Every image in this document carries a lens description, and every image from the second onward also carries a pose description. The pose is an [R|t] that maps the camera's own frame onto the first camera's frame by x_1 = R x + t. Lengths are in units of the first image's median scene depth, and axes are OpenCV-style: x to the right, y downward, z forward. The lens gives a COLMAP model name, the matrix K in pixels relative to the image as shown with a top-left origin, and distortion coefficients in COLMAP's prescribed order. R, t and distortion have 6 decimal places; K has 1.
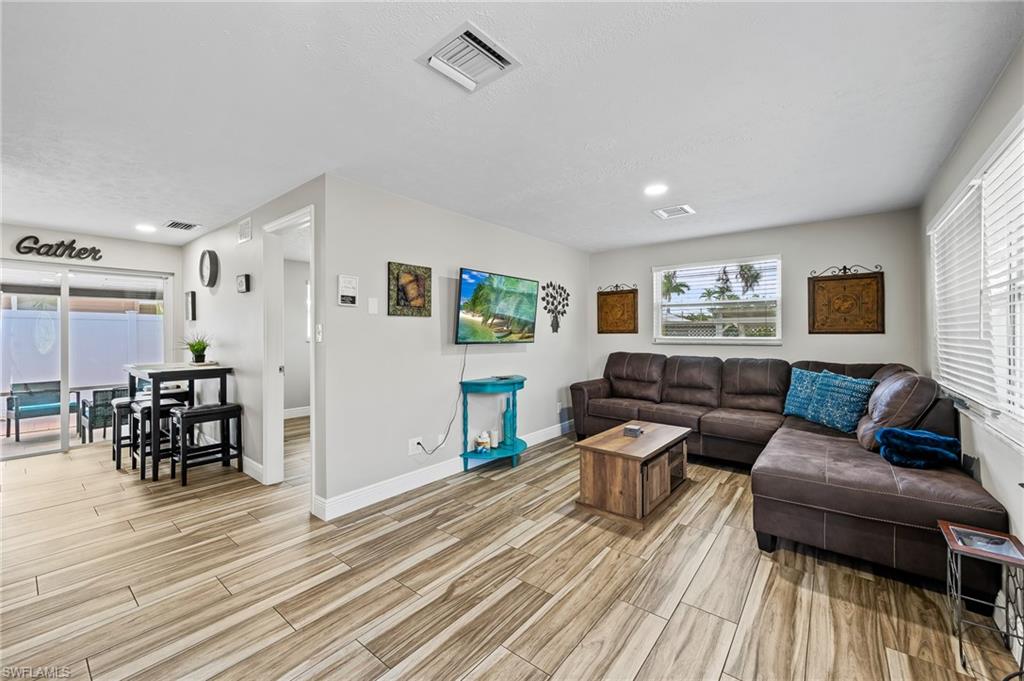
lens RADIAL K [[414.3, 0, 502.7], [0, 414.3, 335.1], [0, 0, 1]] dist [0.002899, 0.000052]
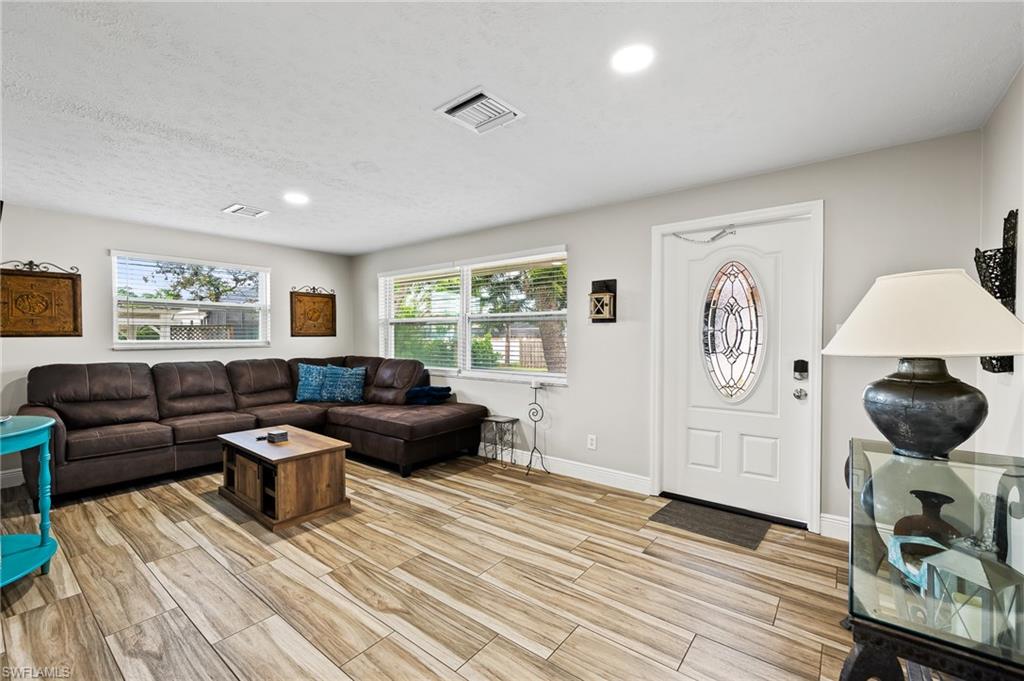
lens RADIAL K [[414.3, 0, 502.7], [0, 414.3, 335.1], [0, 0, 1]] dist [0.002899, 0.000052]
pose [[0.008611, 0.004464, 0.999953, -0.751948], [0.008959, 0.999950, -0.004541, 0.005702], [-0.999923, 0.008998, 0.008570, 0.529679]]
